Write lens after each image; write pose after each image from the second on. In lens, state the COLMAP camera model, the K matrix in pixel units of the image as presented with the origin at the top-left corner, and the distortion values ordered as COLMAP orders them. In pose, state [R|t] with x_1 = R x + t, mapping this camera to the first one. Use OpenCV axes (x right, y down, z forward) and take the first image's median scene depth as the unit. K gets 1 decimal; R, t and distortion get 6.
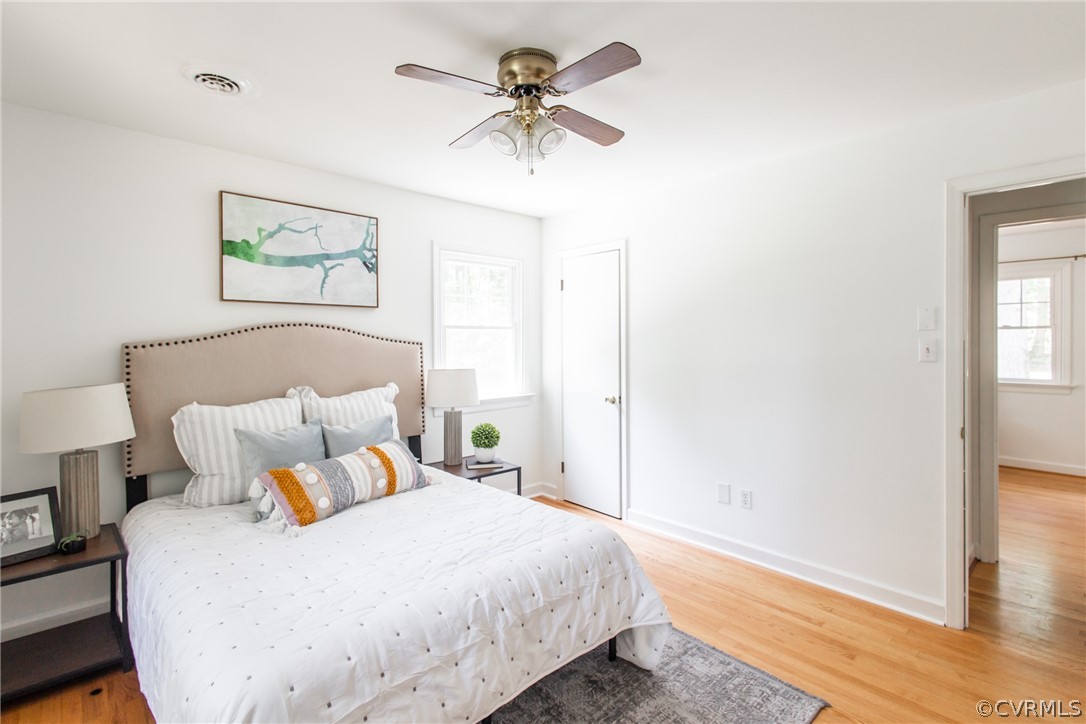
lens RADIAL K [[514.9, 0, 543.0], [0, 514.9, 362.0], [0, 0, 1]] dist [0.000265, -0.000103]
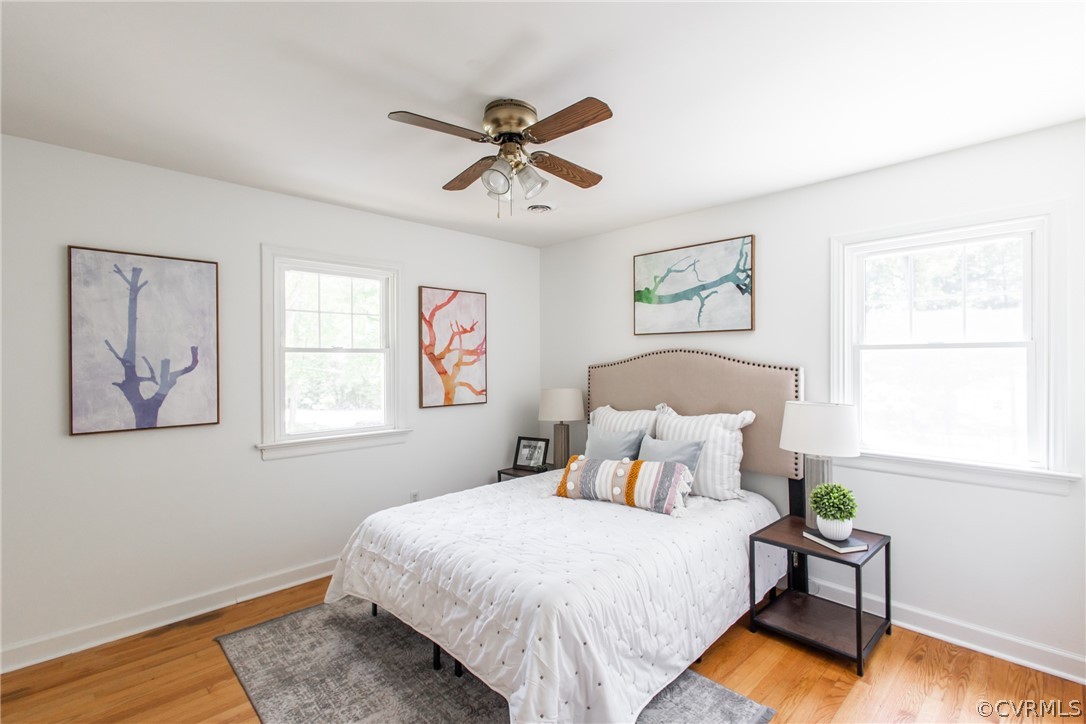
lens RADIAL K [[514.9, 0, 543.0], [0, 514.9, 362.0], [0, 0, 1]] dist [0.000265, -0.000103]
pose [[-0.008587, 0.012413, -0.999886, 0.670215], [-0.035646, 0.999284, 0.012711, -0.048964], [0.999328, 0.035751, -0.008138, 0.676284]]
